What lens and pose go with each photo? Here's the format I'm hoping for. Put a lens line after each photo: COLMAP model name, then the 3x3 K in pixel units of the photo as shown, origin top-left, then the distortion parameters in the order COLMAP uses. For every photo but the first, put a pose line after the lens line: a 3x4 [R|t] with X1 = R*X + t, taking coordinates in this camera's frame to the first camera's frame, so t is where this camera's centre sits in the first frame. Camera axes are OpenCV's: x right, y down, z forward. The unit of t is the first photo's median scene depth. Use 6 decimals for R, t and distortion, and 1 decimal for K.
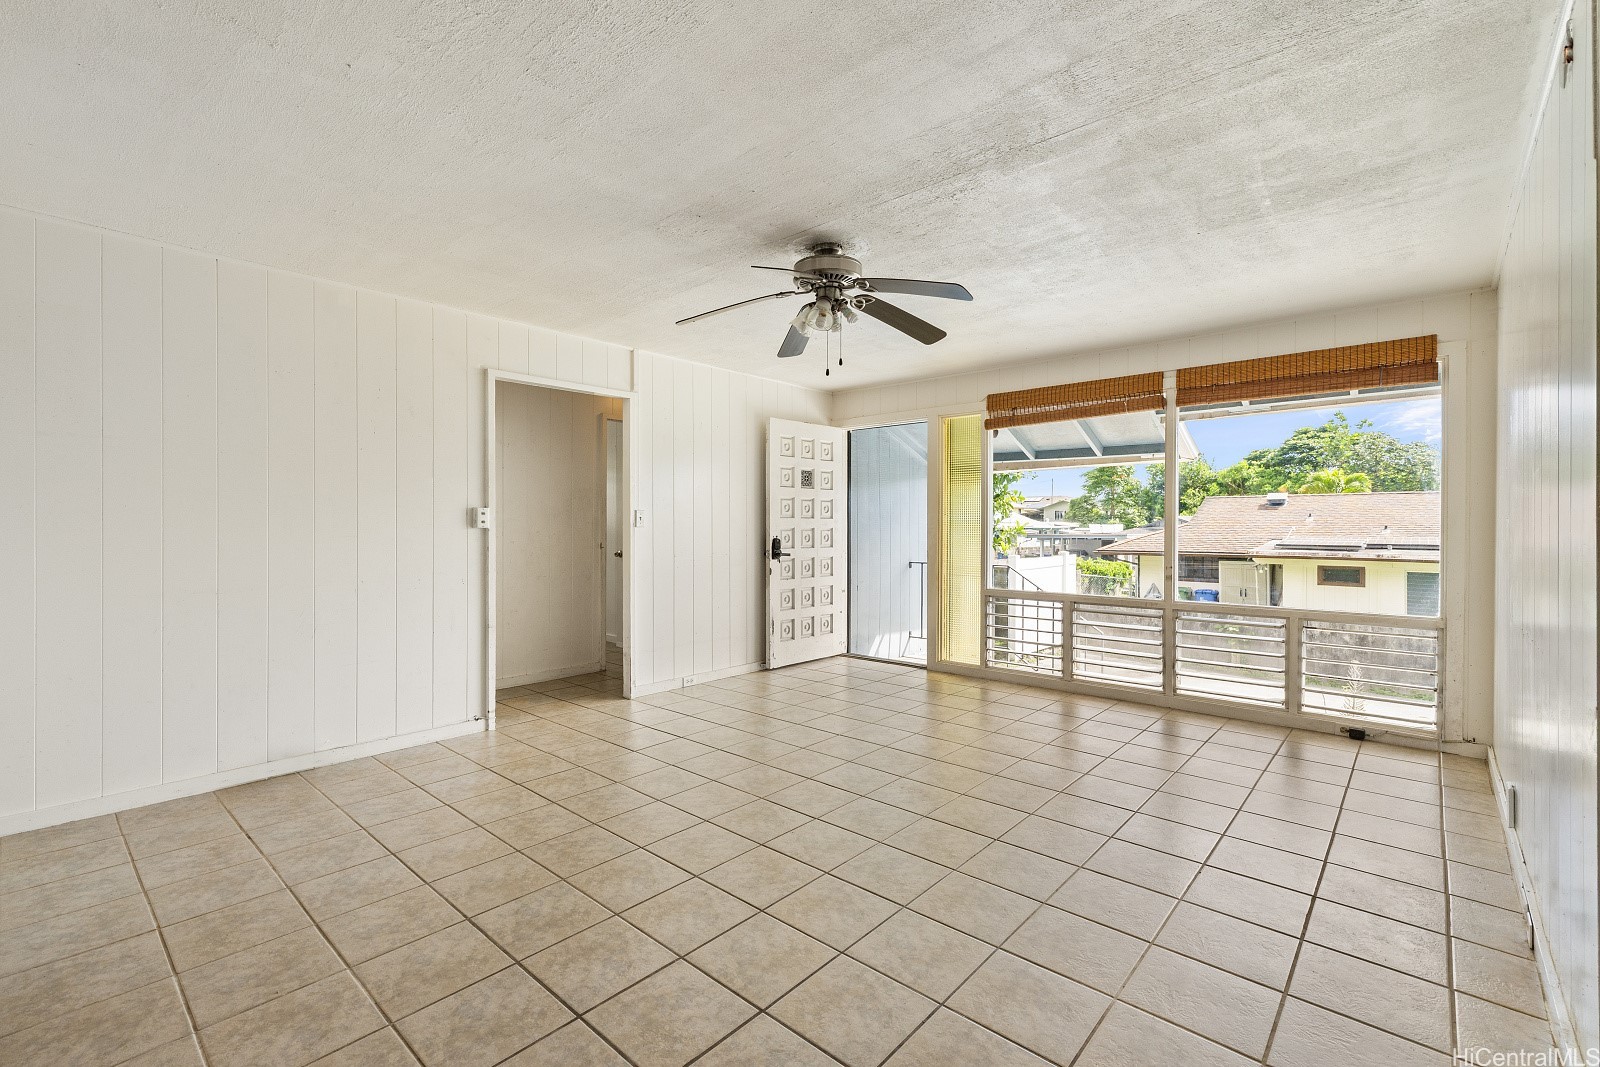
lens RADIAL K [[705.6, 0, 802.0], [0, 705.6, 538.4], [0, 0, 1]] dist [0.001747, 0.000811]
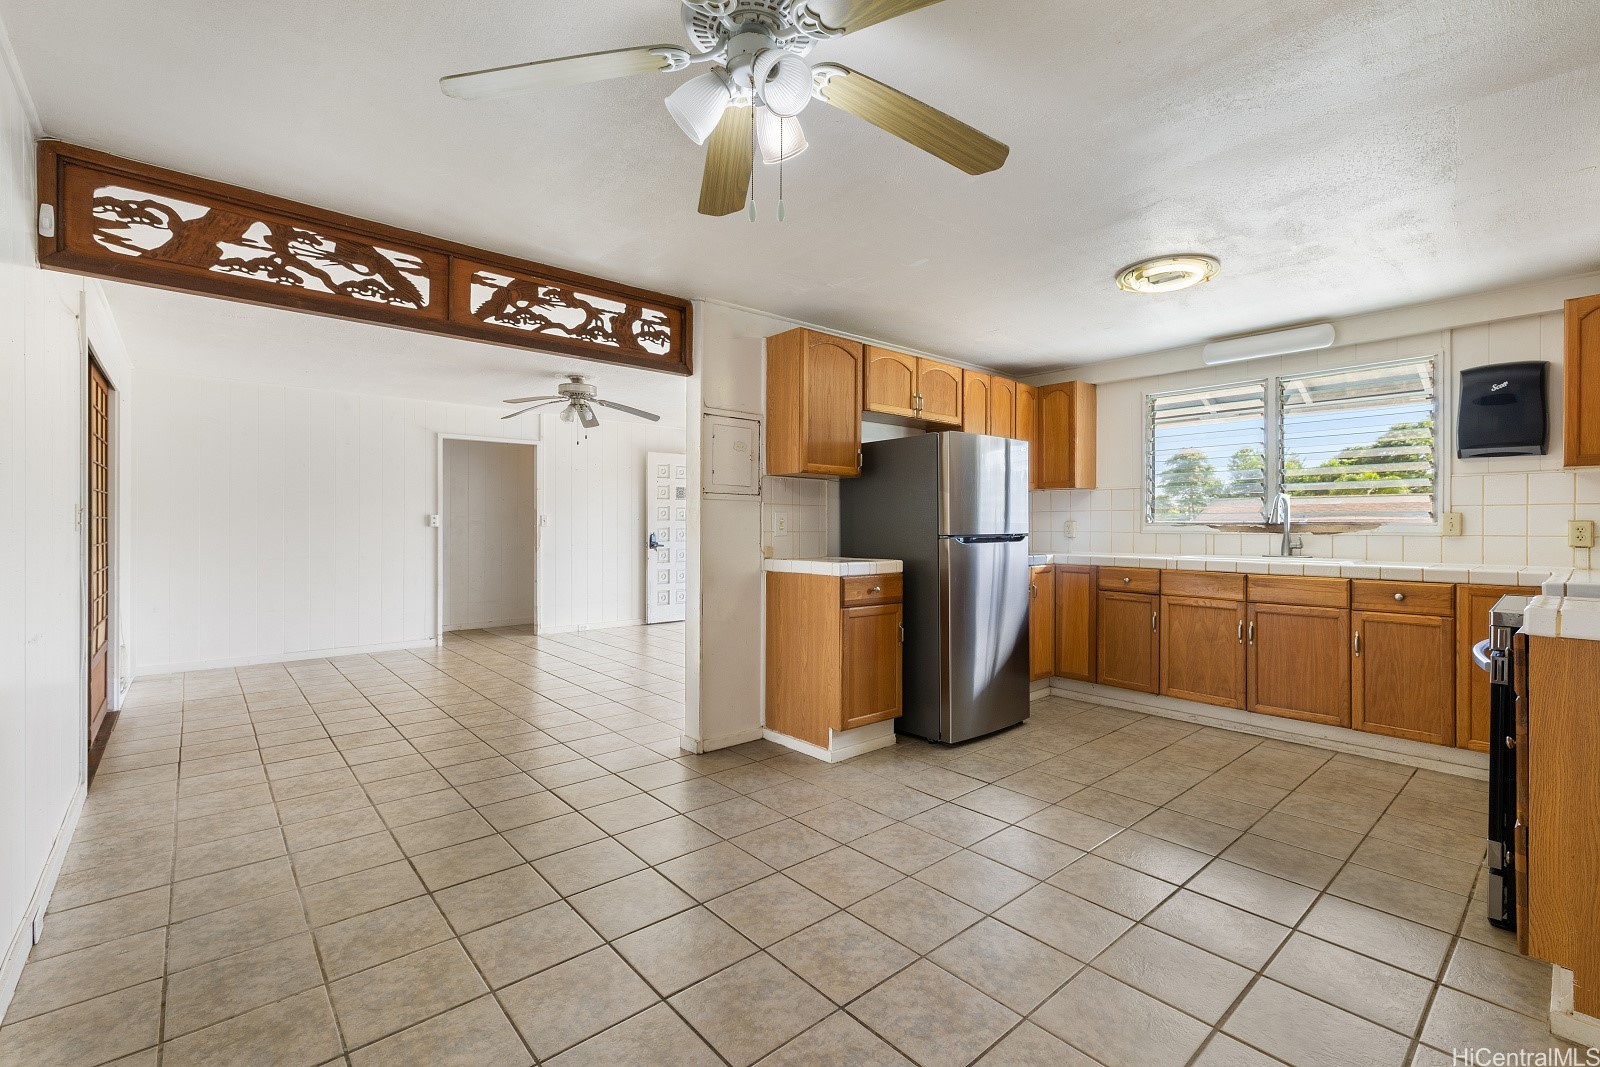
lens RADIAL K [[698.9, 0, 804.2], [0, 698.9, 525.4], [0, 0, 1]] dist [-0.000388, 0.000128]
pose [[0.993089, 0.001755, -0.117352, 0.436607], [-0.003966, 0.999819, -0.018611, 0.006955], [0.117298, 0.018948, 0.992916, -0.396759]]
